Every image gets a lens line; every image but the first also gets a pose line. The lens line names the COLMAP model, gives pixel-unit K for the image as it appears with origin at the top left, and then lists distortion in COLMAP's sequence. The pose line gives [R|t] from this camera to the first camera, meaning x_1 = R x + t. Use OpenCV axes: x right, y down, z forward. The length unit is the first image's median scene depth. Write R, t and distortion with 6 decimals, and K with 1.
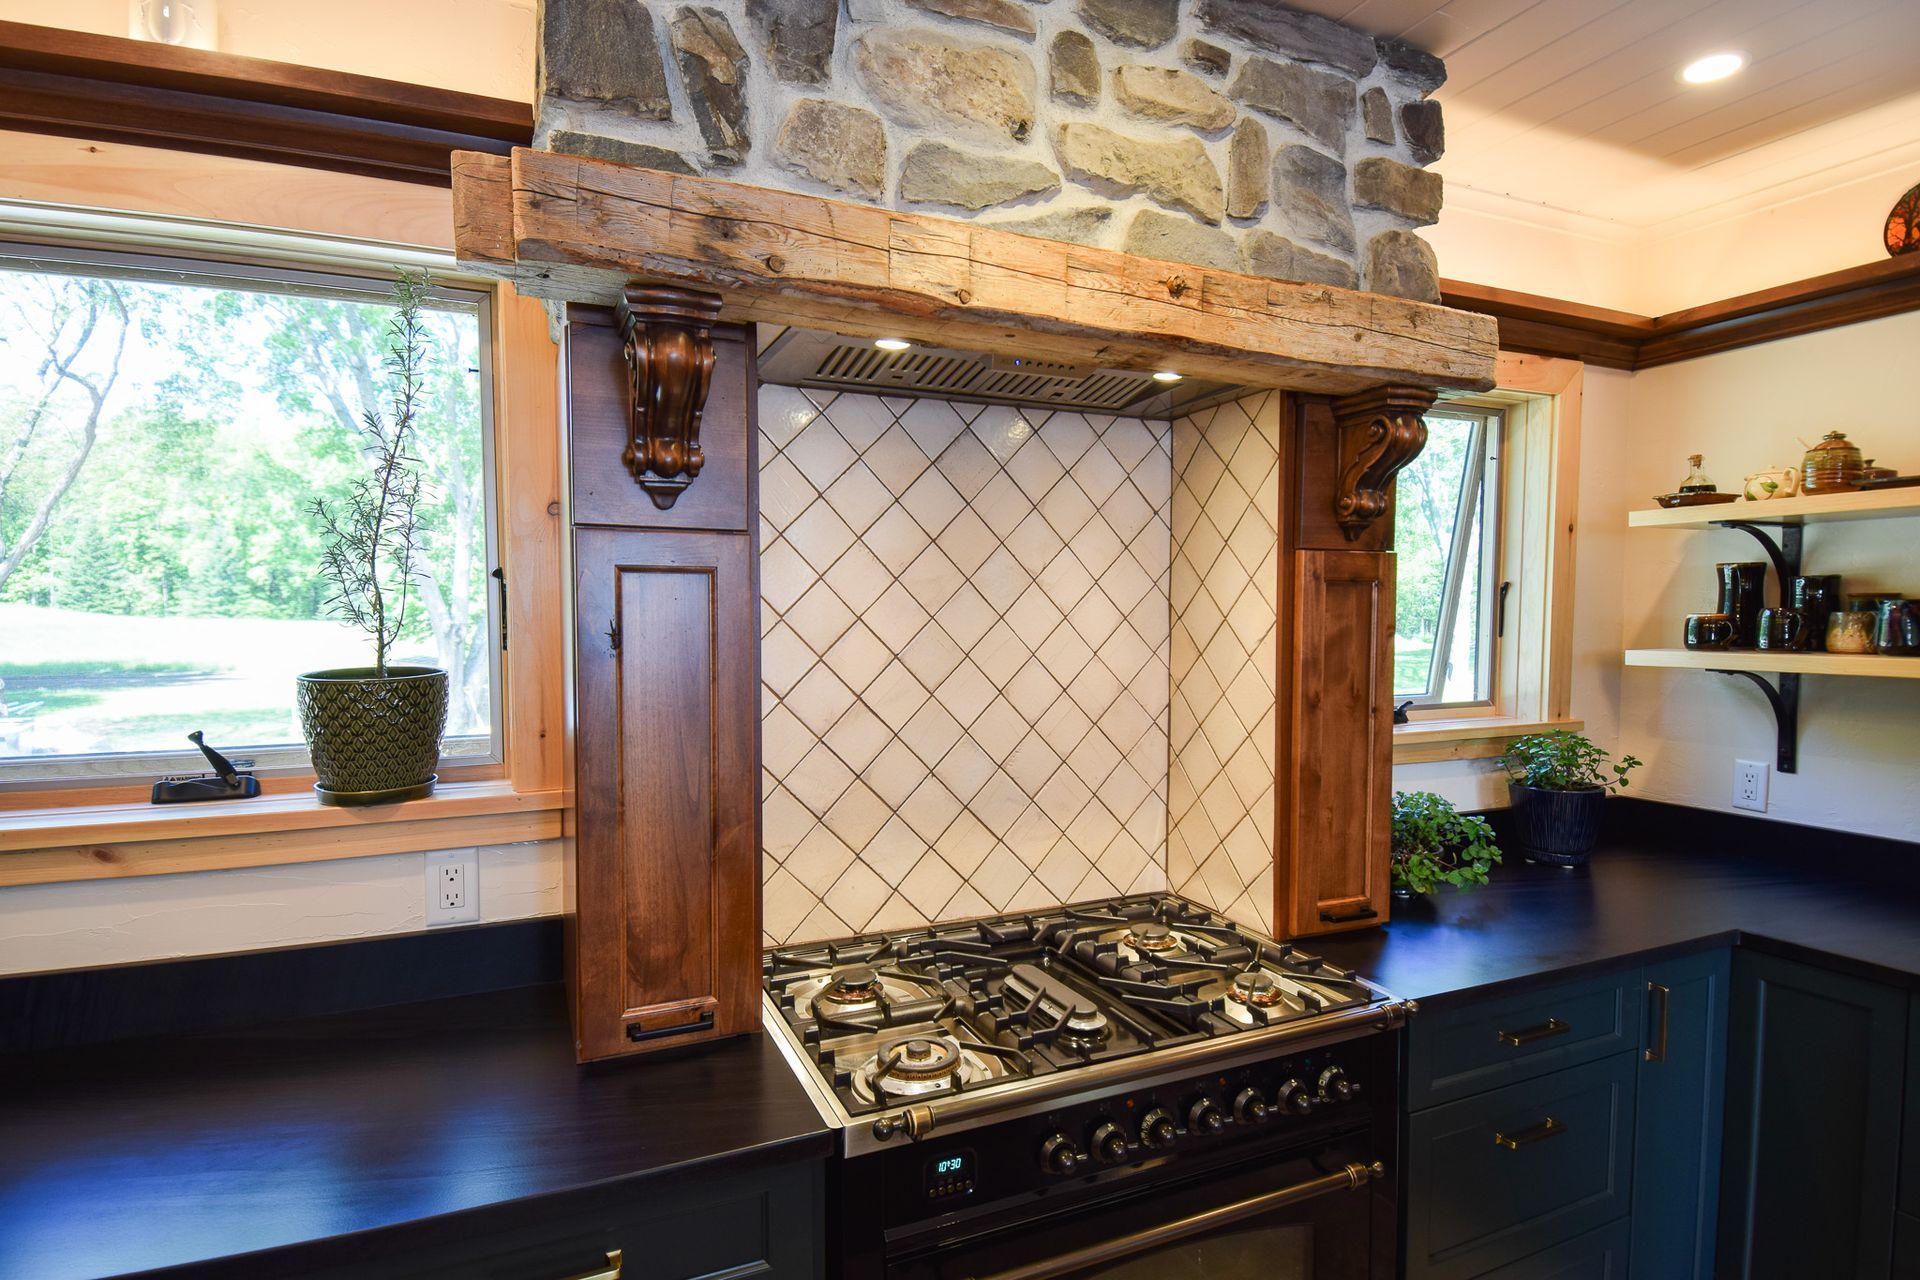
lens RADIAL K [[992.7, 0, 954.8], [0, 992.7, 656.0], [0, 0, 1]] dist [0.056195, -0.062432]
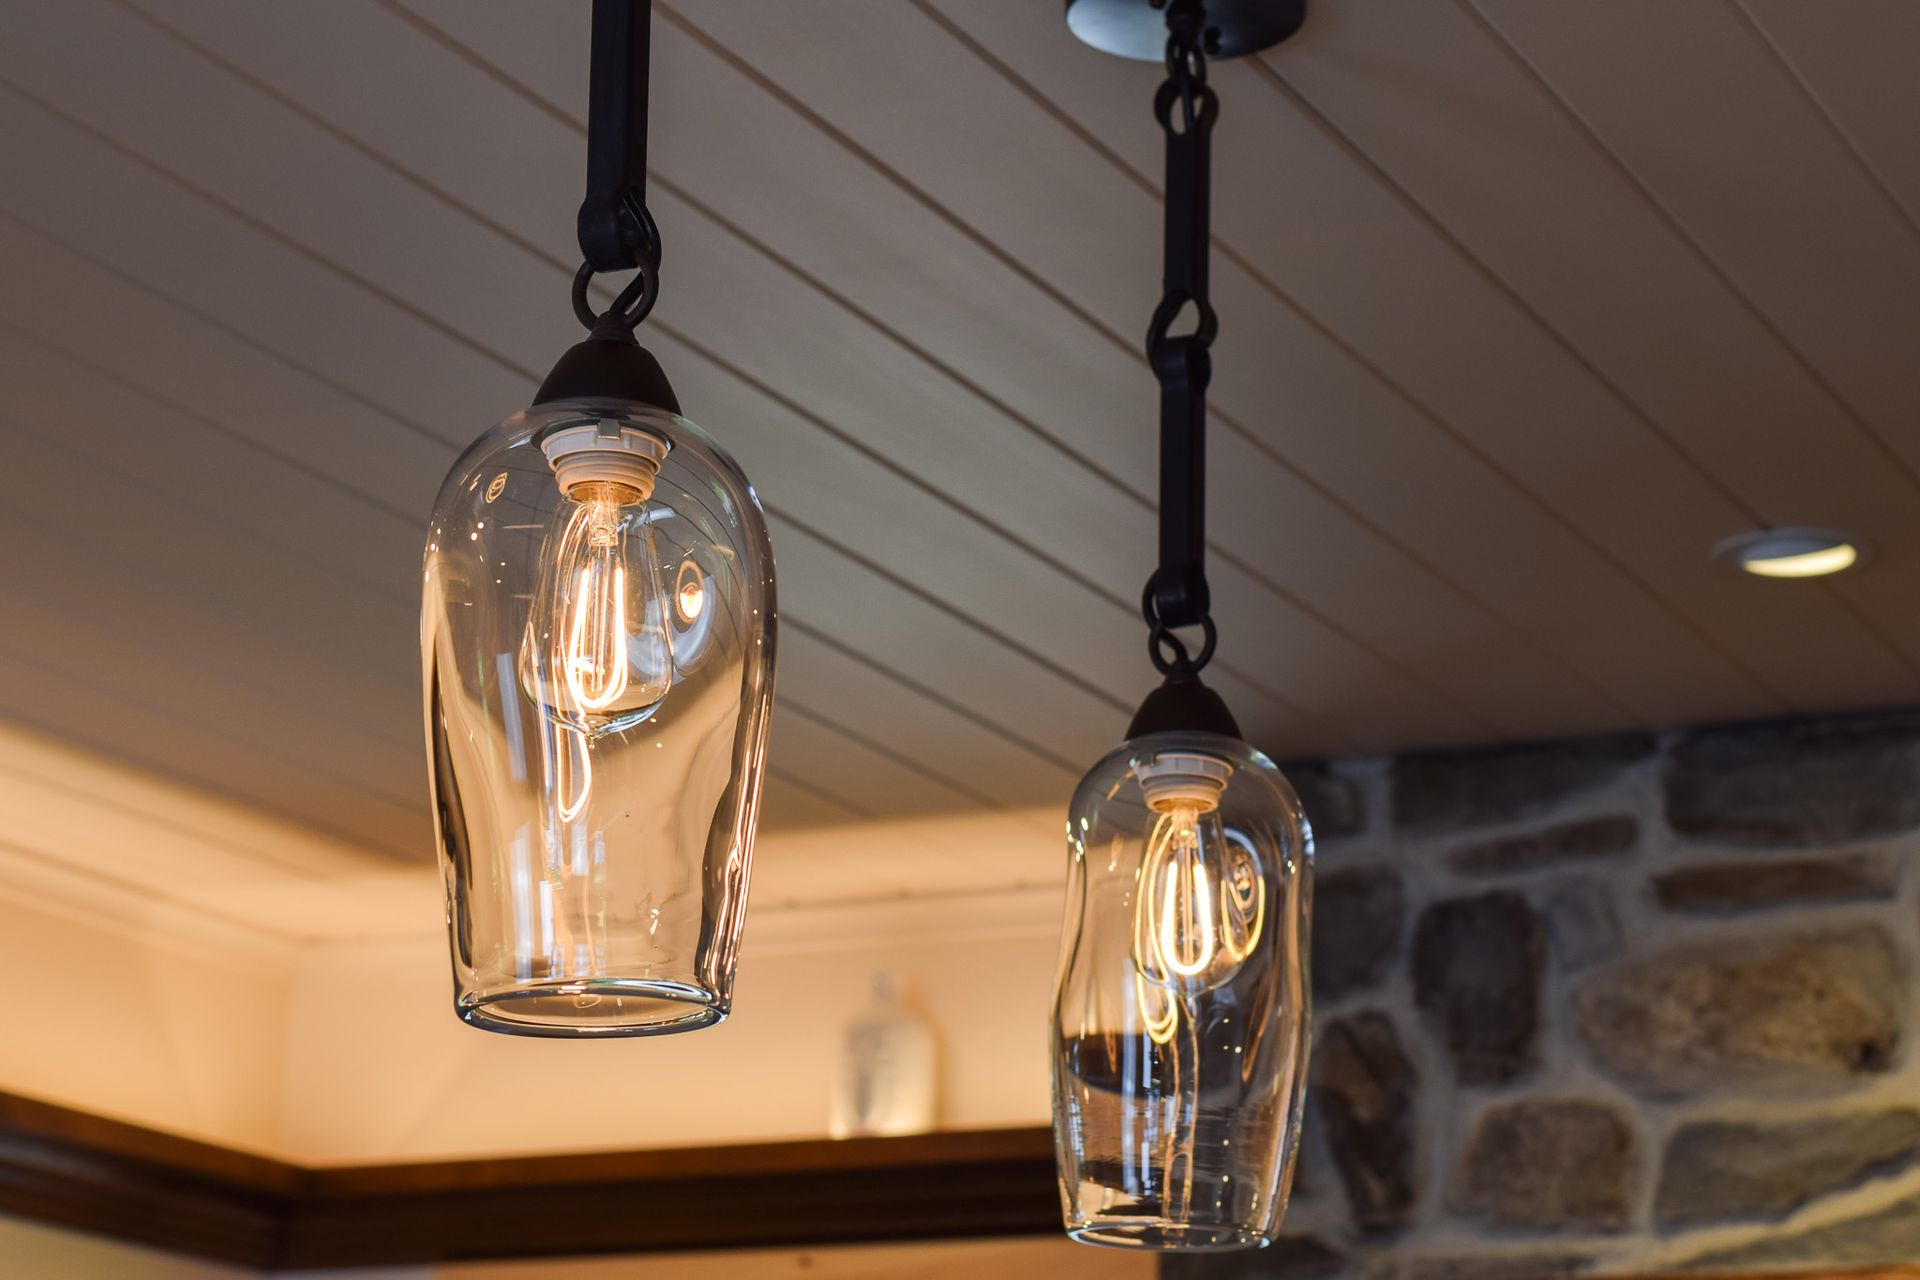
lens RADIAL K [[4560.8, 0, 960.0], [0, 4560.8, 640.0], [0, 0, 1]] dist [-0.090567, 0.212987]
pose [[0.640757, -0.185413, -0.745018, 1.785590], [-0.053638, 0.957217, -0.284355, 0.010586], [0.765868, 0.222164, 0.603399, -1.052533]]
